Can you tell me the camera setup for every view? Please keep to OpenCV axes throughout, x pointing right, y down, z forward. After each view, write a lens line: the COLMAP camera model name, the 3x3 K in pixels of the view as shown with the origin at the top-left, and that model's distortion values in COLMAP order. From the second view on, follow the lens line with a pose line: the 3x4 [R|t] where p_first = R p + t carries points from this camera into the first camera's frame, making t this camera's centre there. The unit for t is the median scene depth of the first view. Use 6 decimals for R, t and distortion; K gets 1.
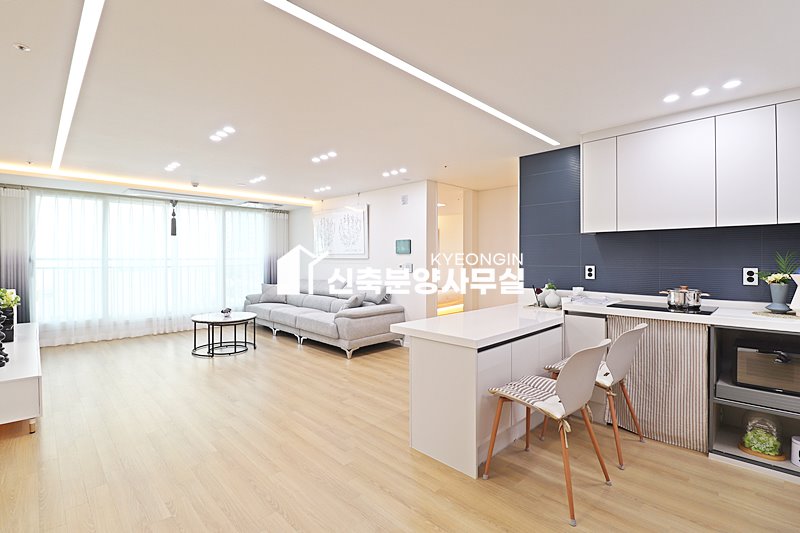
lens RADIAL K [[368.9, 0, 397.9], [0, 368.9, 257.0], [0, 0, 1]] dist [-0.007071, -0.008902]
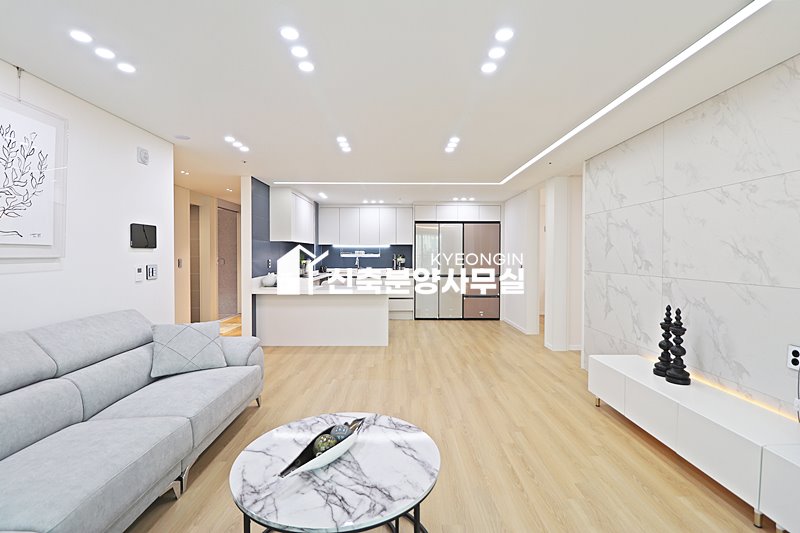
lens RADIAL K [[368.9, 0, 397.2], [0, 368.9, 261.0], [0, 0, 1]] dist [-0.007071, -0.008902]
pose [[-0.706209, -0.013127, 0.707881, -0.670139], [-0.004735, 0.999893, 0.013819, 0.000806], [-0.707987, 0.006407, -0.706196, 1.107165]]
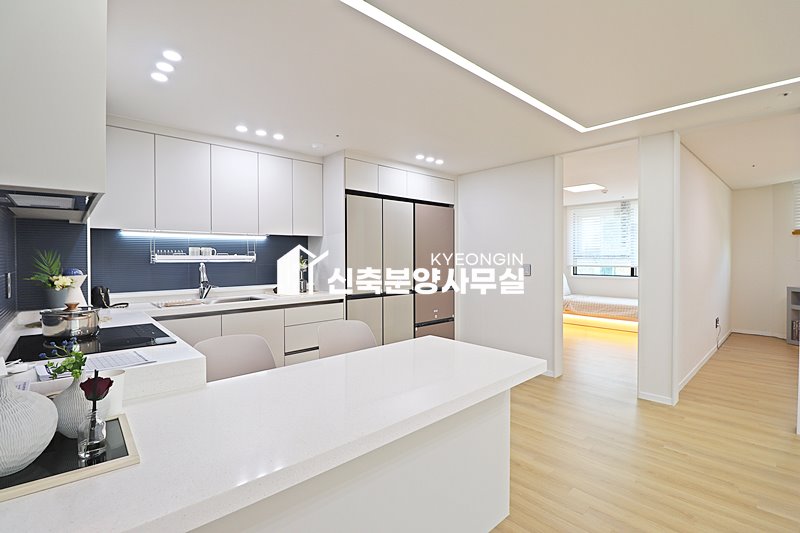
lens RADIAL K [[368.9, 0, 398.5], [0, 368.9, 261.5], [0, 0, 1]] dist [-0.007071, -0.008902]
pose [[-0.998558, 0.002305, 0.053634, 0.096743], [0.002779, 0.999958, 0.008763, 0.001109], [-0.053612, 0.008900, -0.998522, 0.789222]]
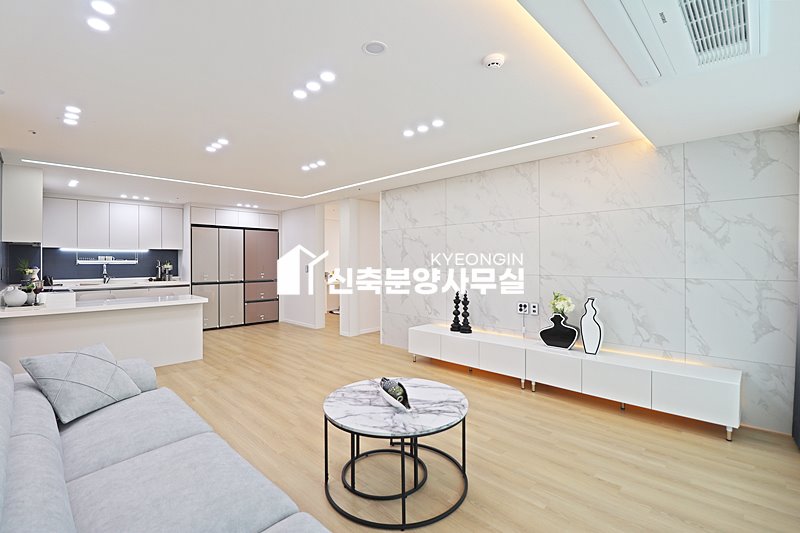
lens RADIAL K [[368.9, 0, 397.8], [0, 368.9, 263.5], [0, 0, 1]] dist [-0.007071, -0.008902]
pose [[-0.999986, 0.003009, -0.004327, -0.445796], [0.003001, 0.999994, 0.001864, 0.005212], [0.004332, 0.001851, -0.999989, 1.335065]]
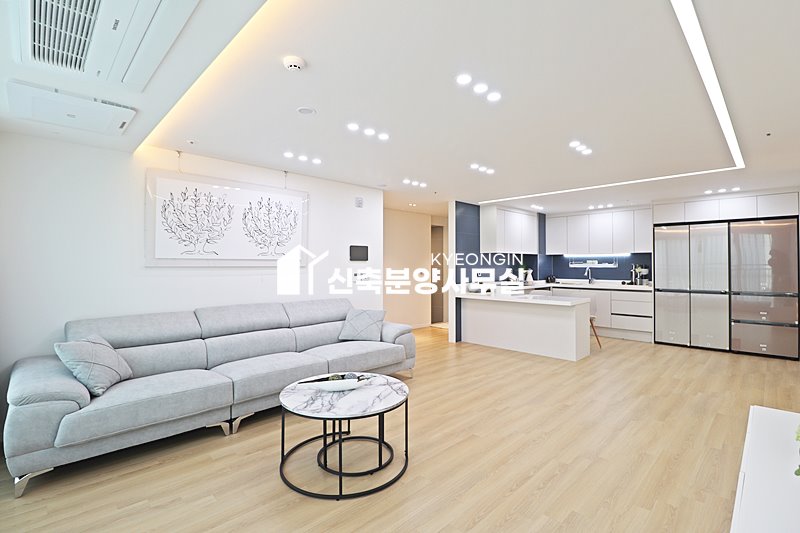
lens RADIAL K [[368.9, 0, 396.9], [0, 368.9, 262.7], [0, 0, 1]] dist [-0.007071, -0.008902]
pose [[0.015493, 0.006288, 0.999860, -0.887217], [-0.004012, 0.999973, -0.006227, 0.000643], [-0.999872, -0.003915, 0.015517, 0.875328]]
